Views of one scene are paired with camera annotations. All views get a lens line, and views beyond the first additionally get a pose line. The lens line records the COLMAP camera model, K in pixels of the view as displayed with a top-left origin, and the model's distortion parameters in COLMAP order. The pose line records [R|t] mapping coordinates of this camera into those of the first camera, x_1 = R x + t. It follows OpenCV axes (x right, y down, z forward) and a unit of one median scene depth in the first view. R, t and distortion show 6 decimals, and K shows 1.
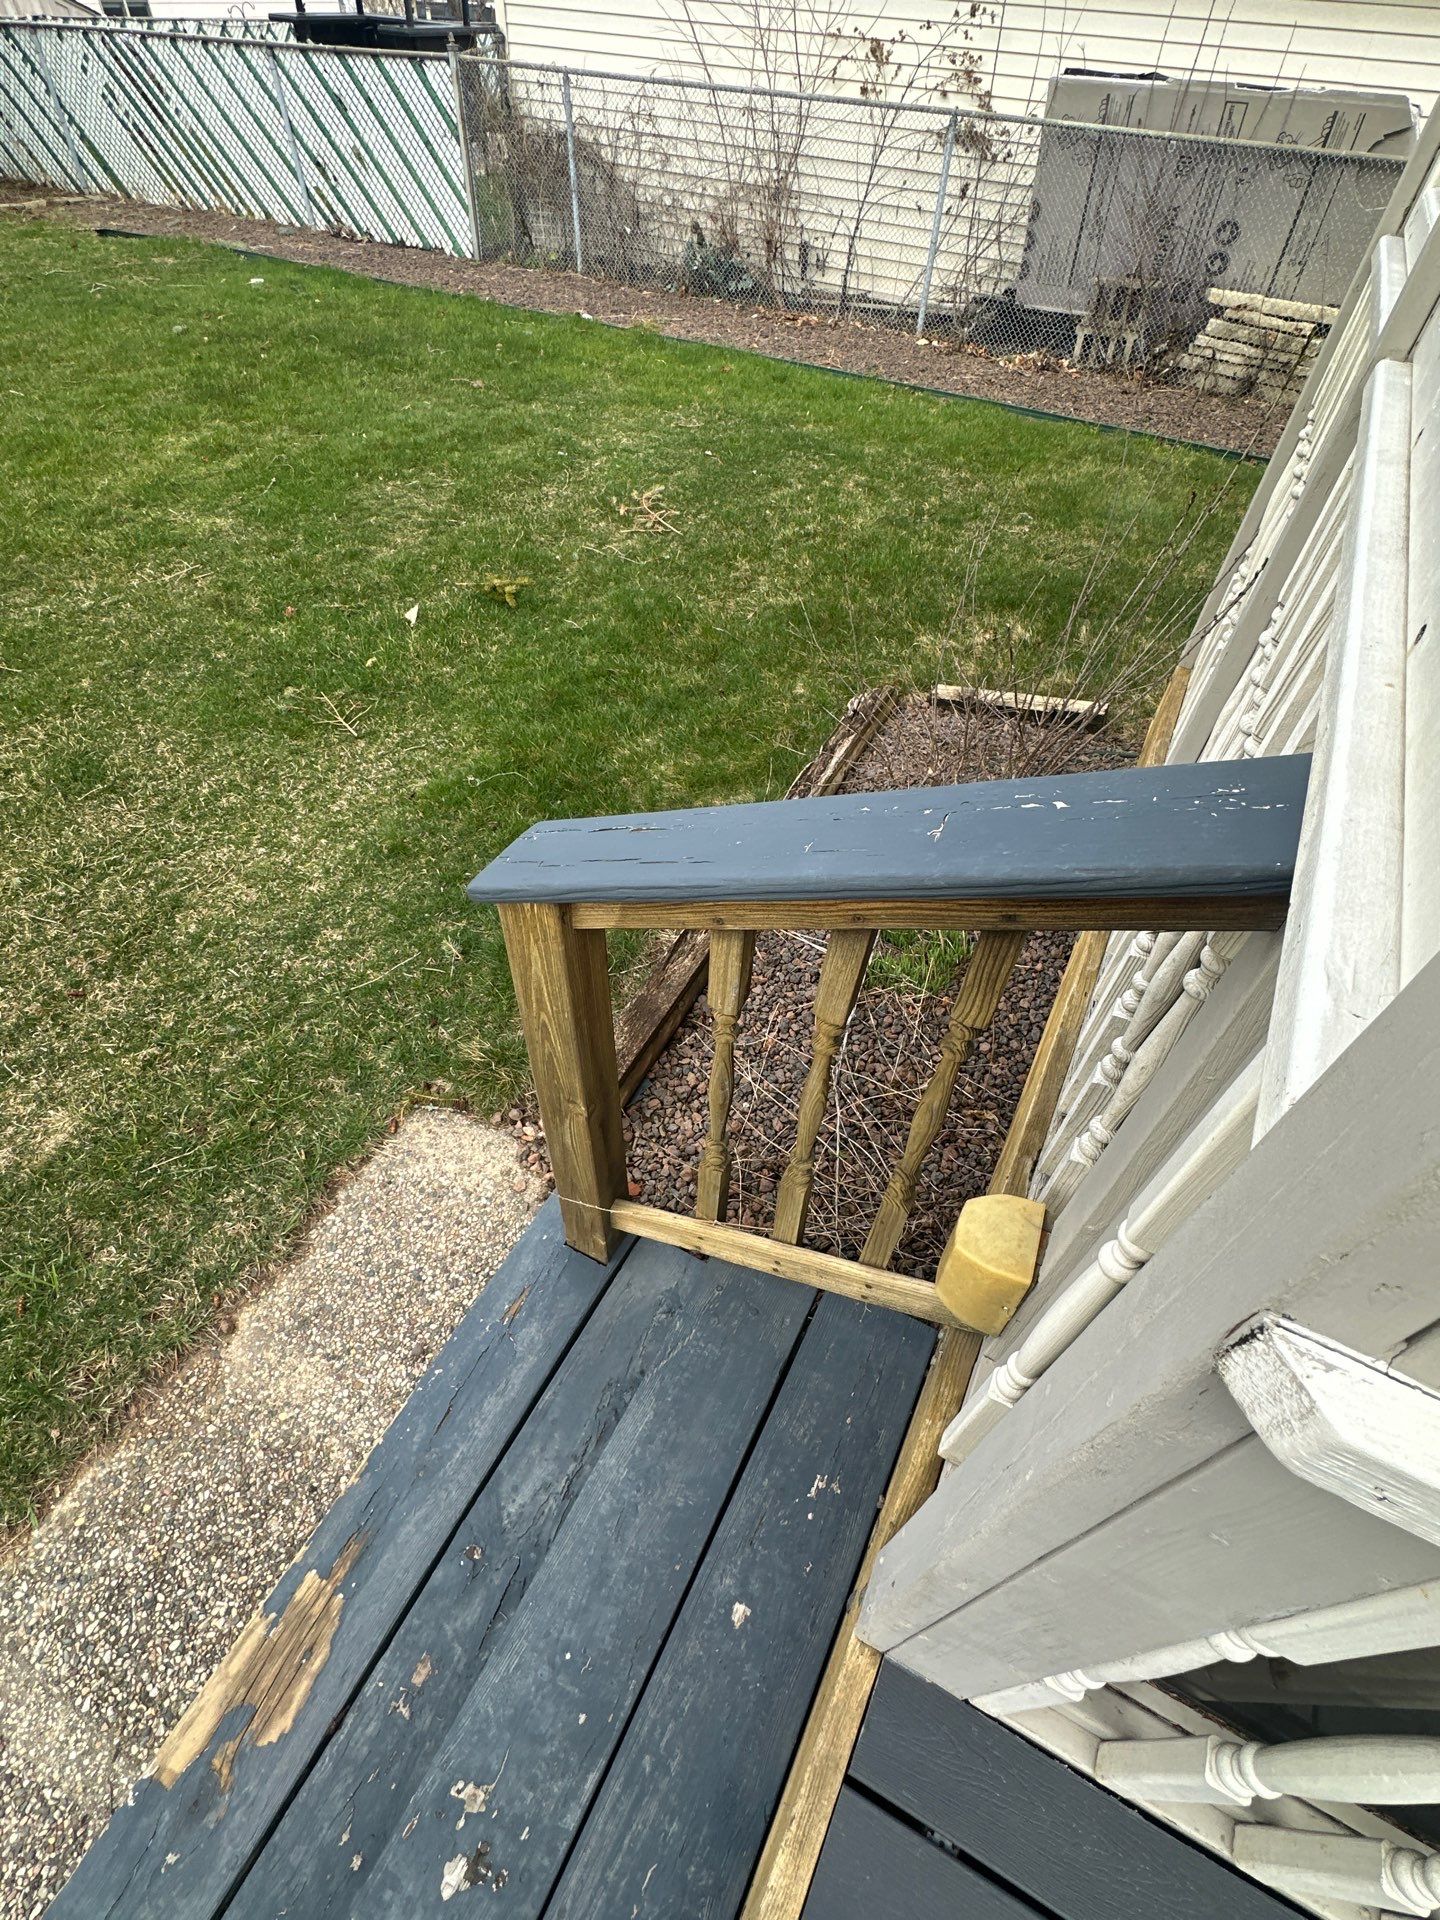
lens RADIAL K [[902.9, 0, 720.0], [0, 902.9, 960.0], [0, 0, 1]] dist [-0.003022, 0.000682]
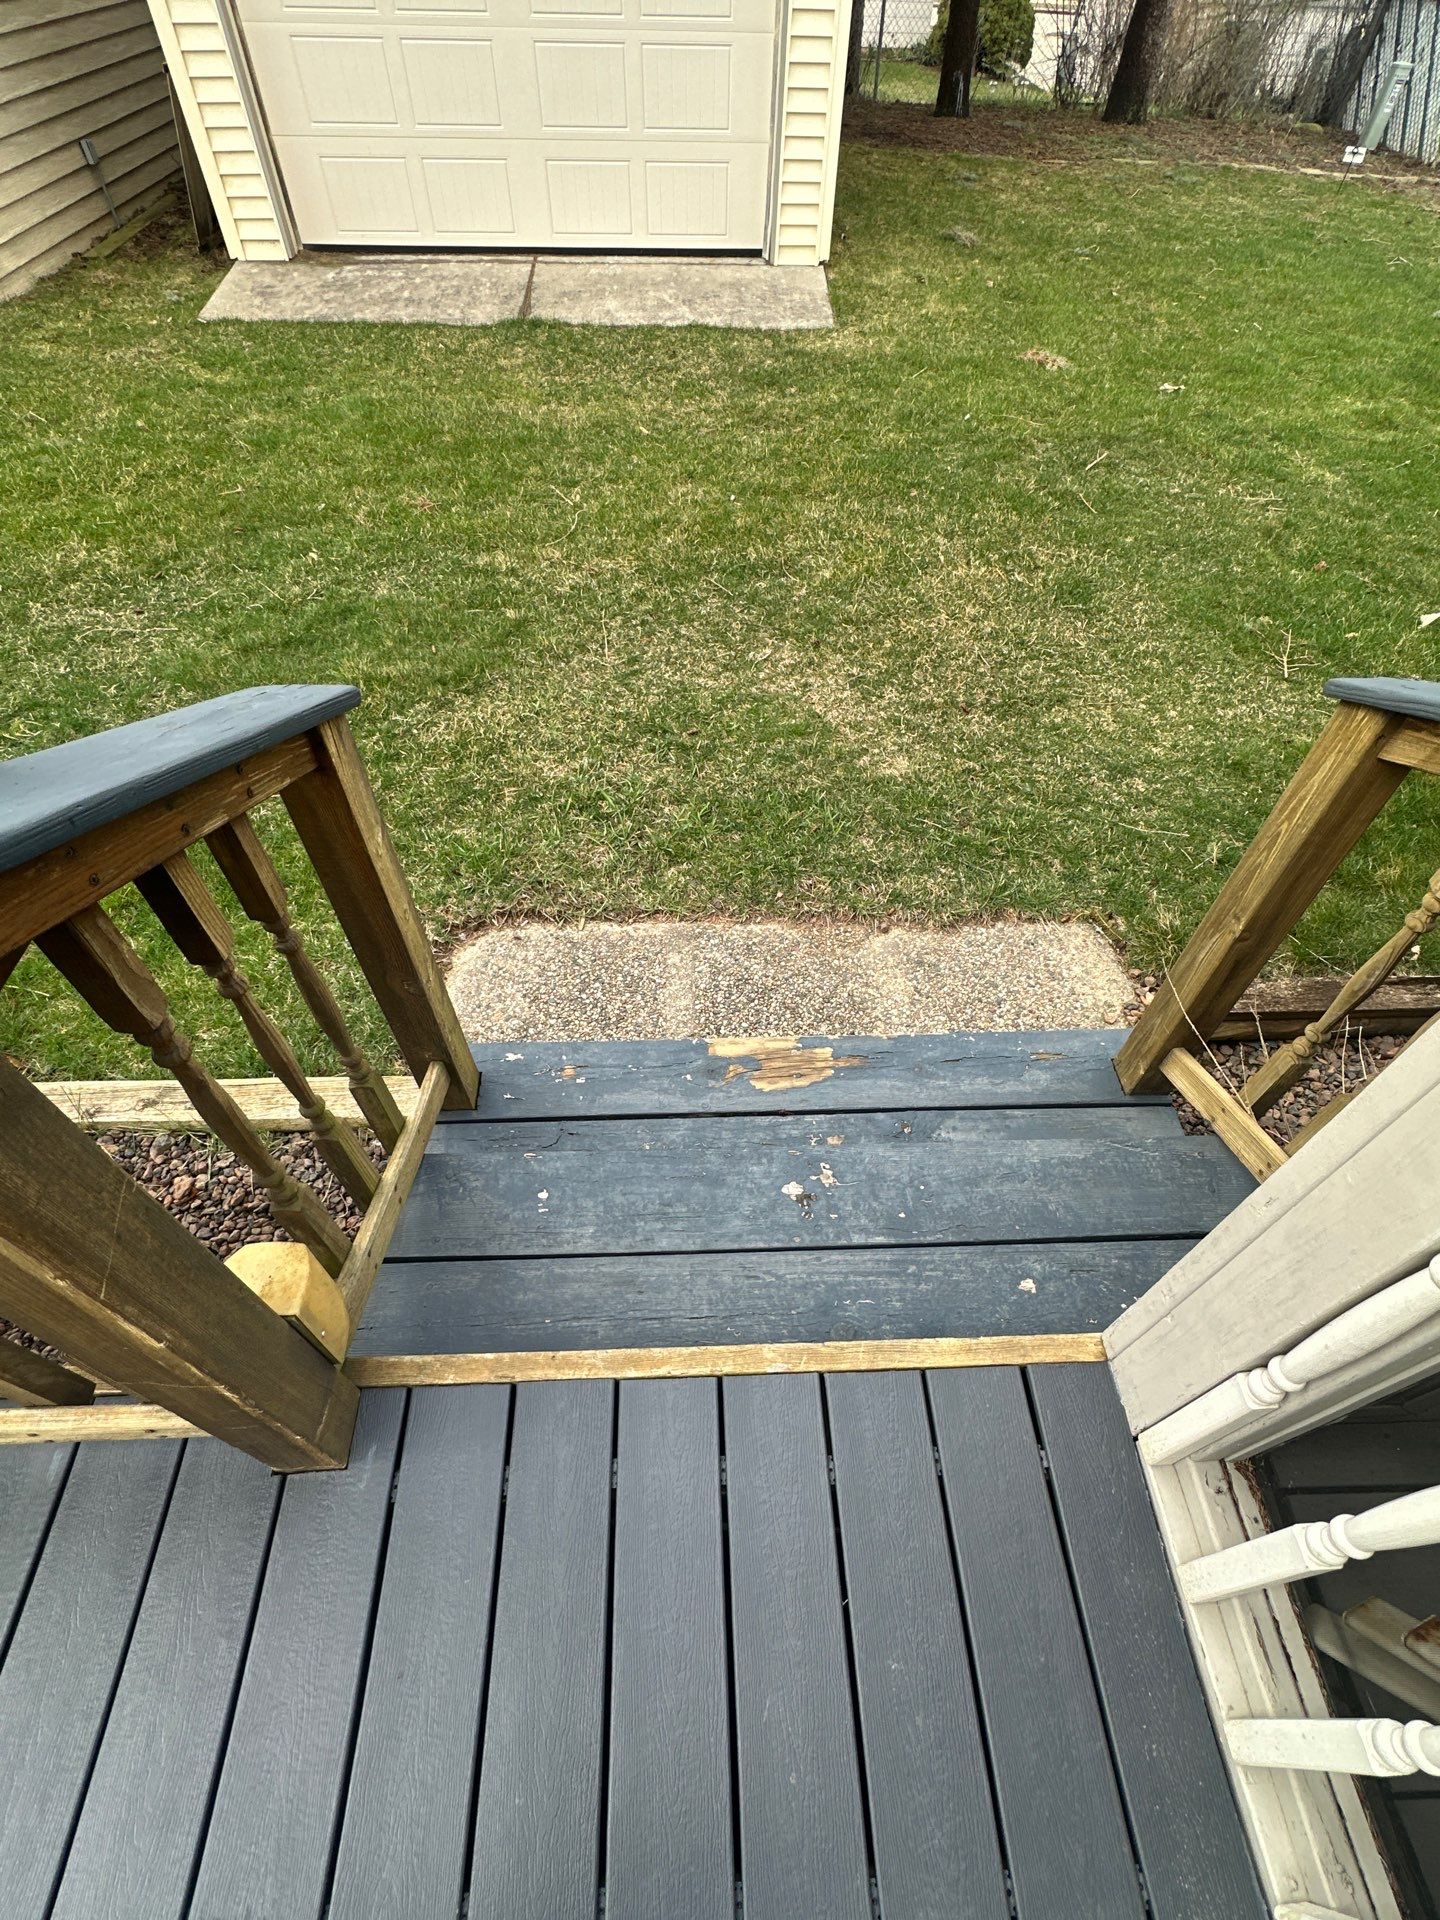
lens RADIAL K [[902.9, 0, 720.0], [0, 902.9, 960.0], [0, 0, 1]] dist [-0.003022, 0.000682]
pose [[0.493248, 0.650414, -0.577640, 0.144942], [-0.646241, 0.718491, 0.257184, 0.221503], [0.582305, 0.246440, 0.774718, -0.187227]]
